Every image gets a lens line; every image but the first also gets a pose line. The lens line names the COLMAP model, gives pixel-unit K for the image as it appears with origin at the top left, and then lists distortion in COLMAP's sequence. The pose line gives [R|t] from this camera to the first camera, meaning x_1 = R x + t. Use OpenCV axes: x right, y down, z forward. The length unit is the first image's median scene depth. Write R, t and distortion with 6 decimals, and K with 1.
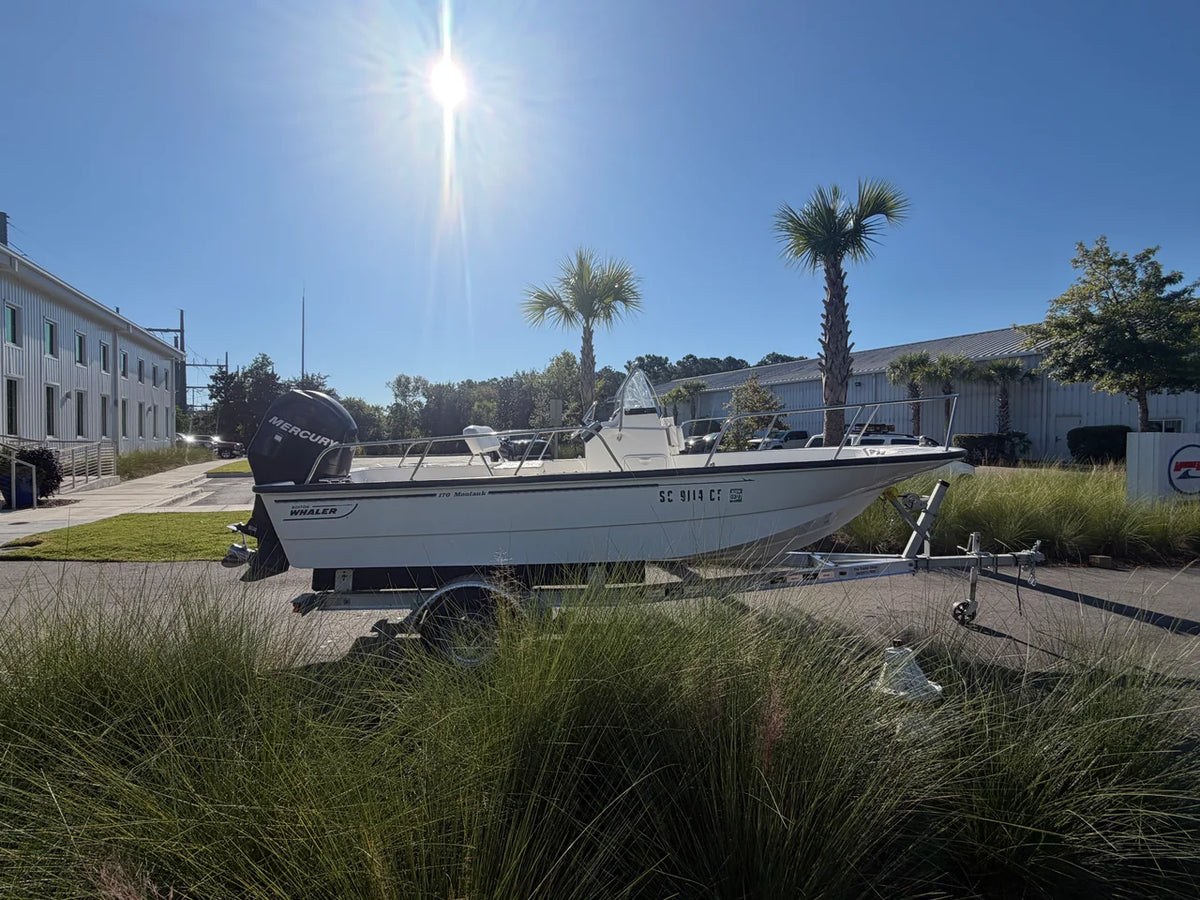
lens RADIAL K [[571.9, 0, 597.6], [0, 571.9, 455.1], [0, 0, 1]] dist [0.000147, -0.000081]
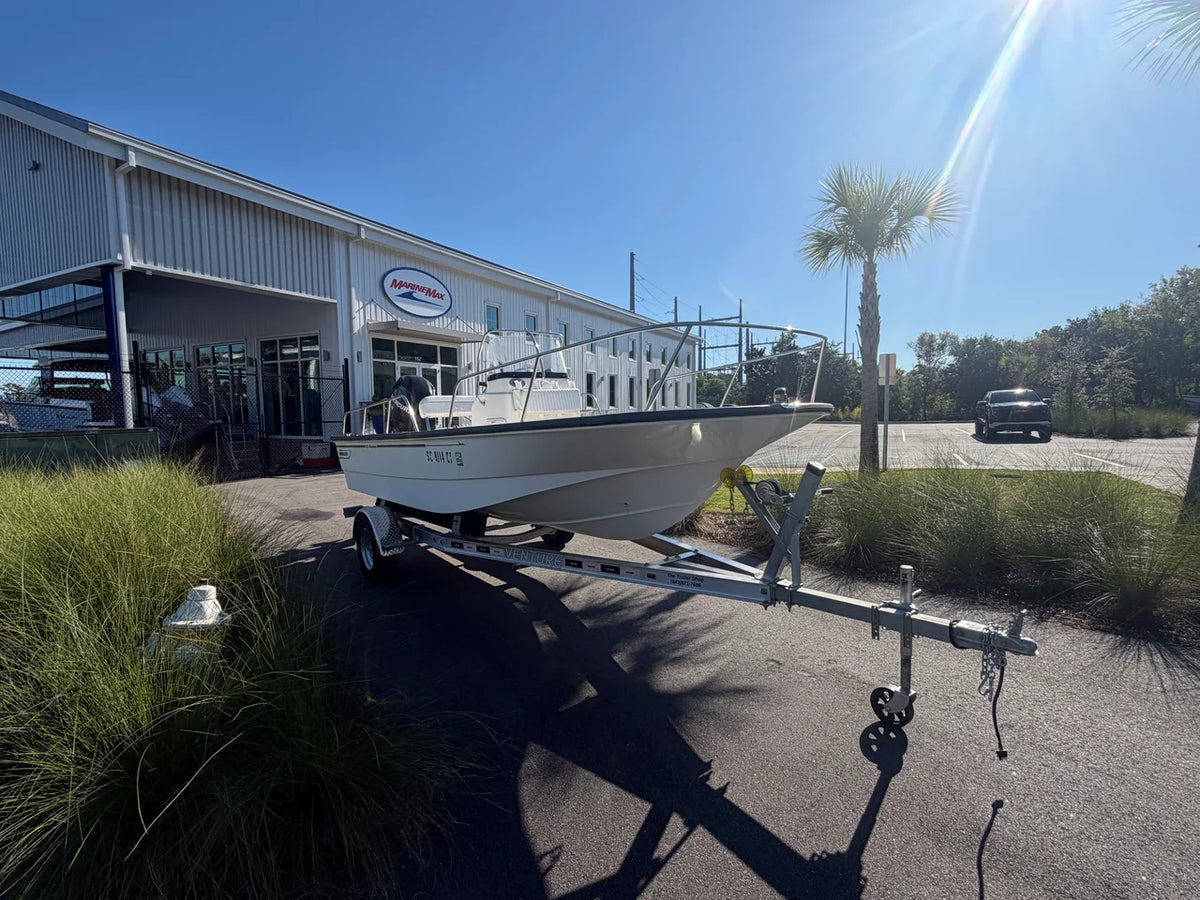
lens RADIAL K [[571.9, 0, 597.6], [0, 571.9, 455.1], [0, 0, 1]] dist [0.000147, -0.000081]
pose [[0.602010, 0.052787, -0.796742, 0.168155], [-0.006041, 0.998085, 0.061563, -0.000036], [0.798466, -0.032248, 0.601176, 0.083511]]
